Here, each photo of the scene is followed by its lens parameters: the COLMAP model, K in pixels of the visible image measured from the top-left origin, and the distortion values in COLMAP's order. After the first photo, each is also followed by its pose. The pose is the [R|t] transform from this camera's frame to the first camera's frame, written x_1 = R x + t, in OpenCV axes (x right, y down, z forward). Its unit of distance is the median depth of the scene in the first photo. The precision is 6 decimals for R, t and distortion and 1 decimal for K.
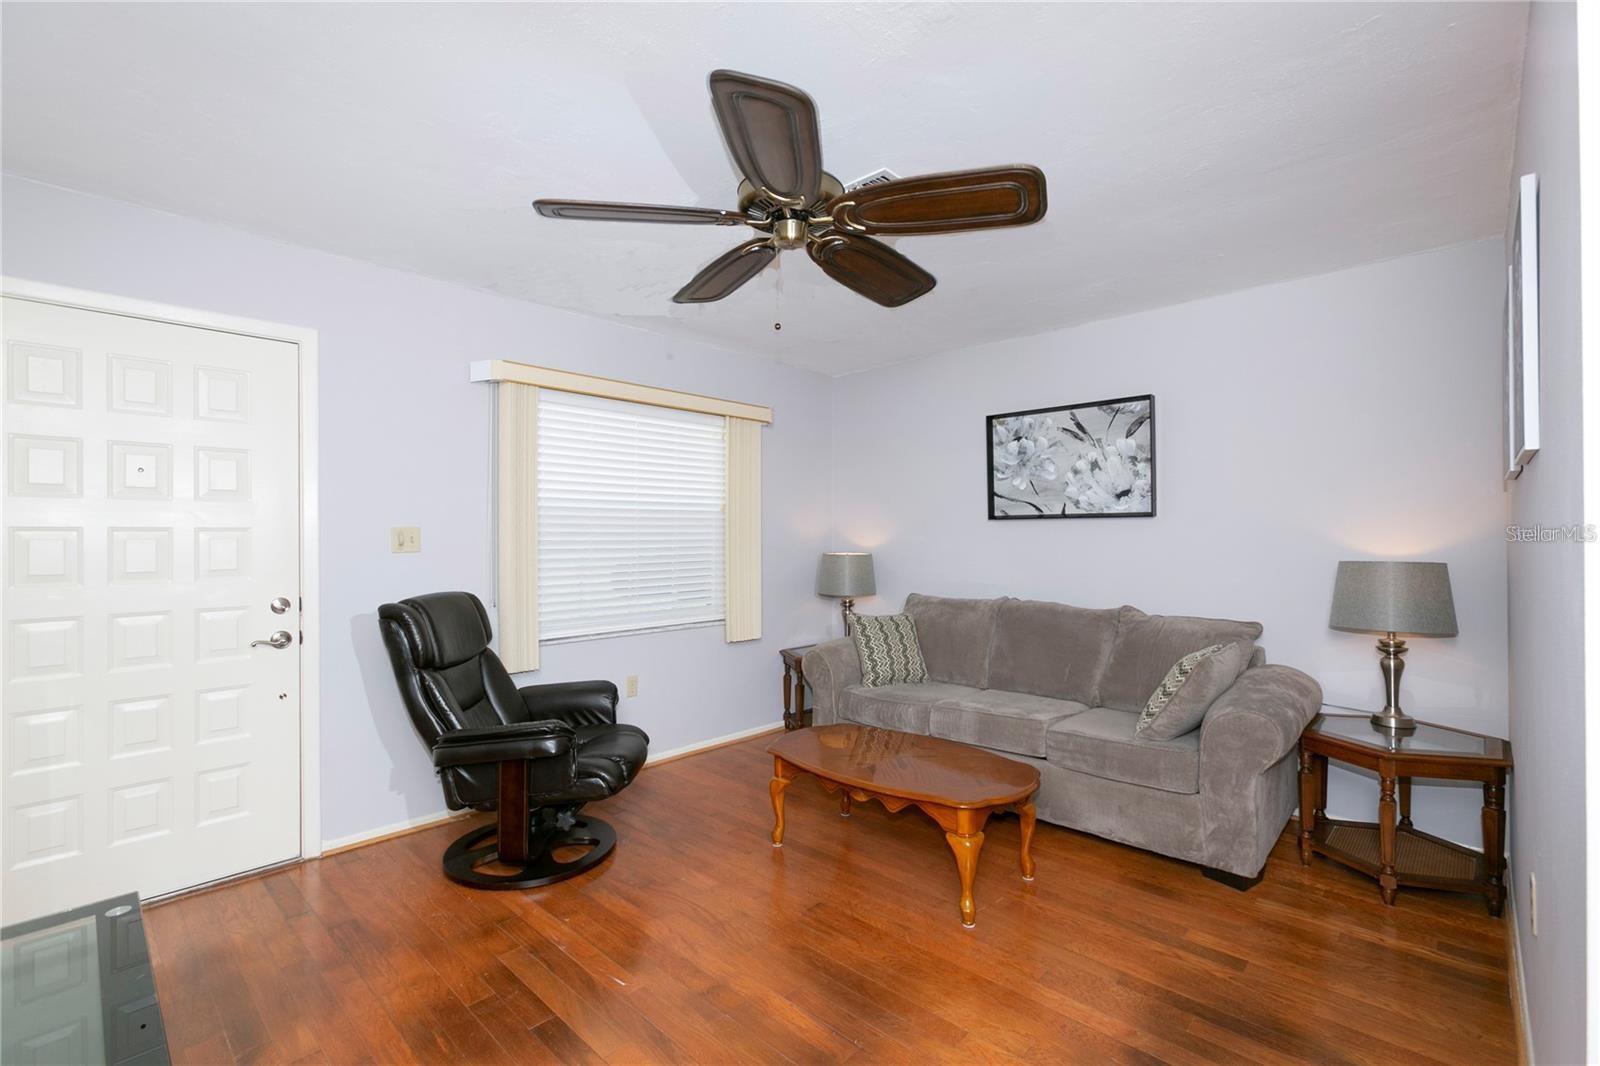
lens RADIAL K [[718.0, 0, 794.3], [0, 718.0, 534.5], [0, 0, 1]] dist [-0.002475, -0.000027]
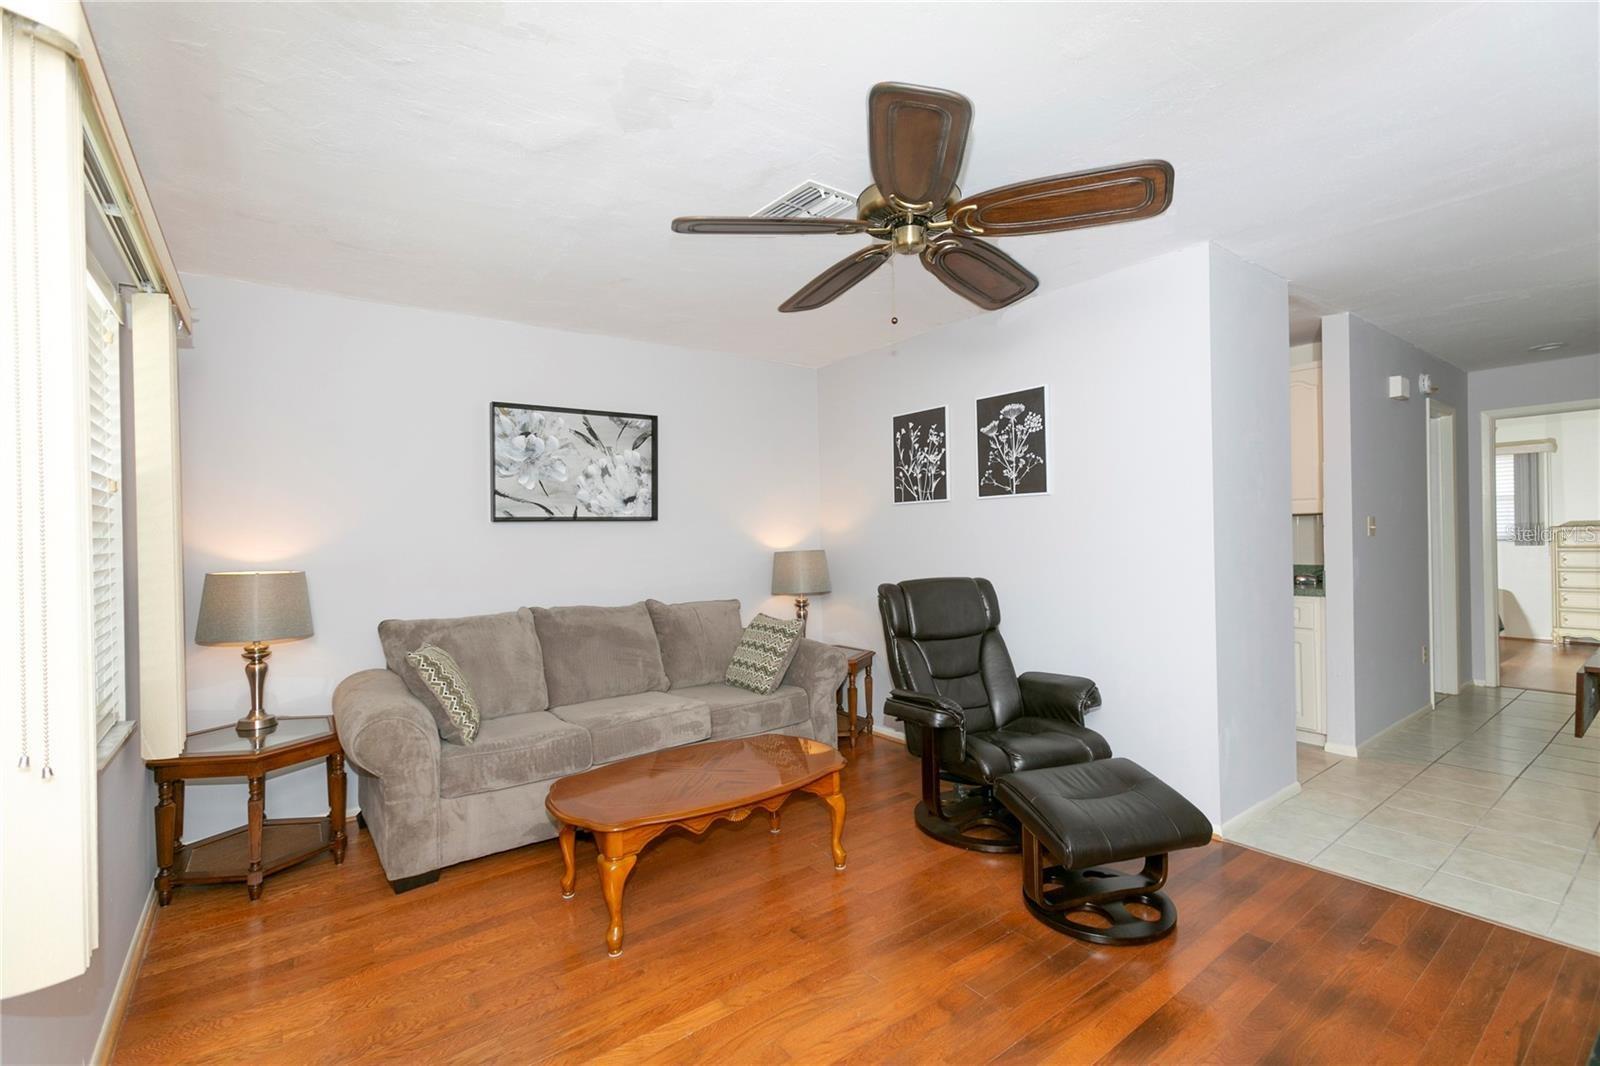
lens RADIAL K [[718.0, 0, 794.3], [0, 718.0, 534.5], [0, 0, 1]] dist [-0.002475, -0.000027]
pose [[0.182339, -0.002063, 0.983234, -0.555171], [0.015560, 0.999879, -0.000787, 0.001724], [-0.983113, 0.015443, 0.182349, 0.519053]]
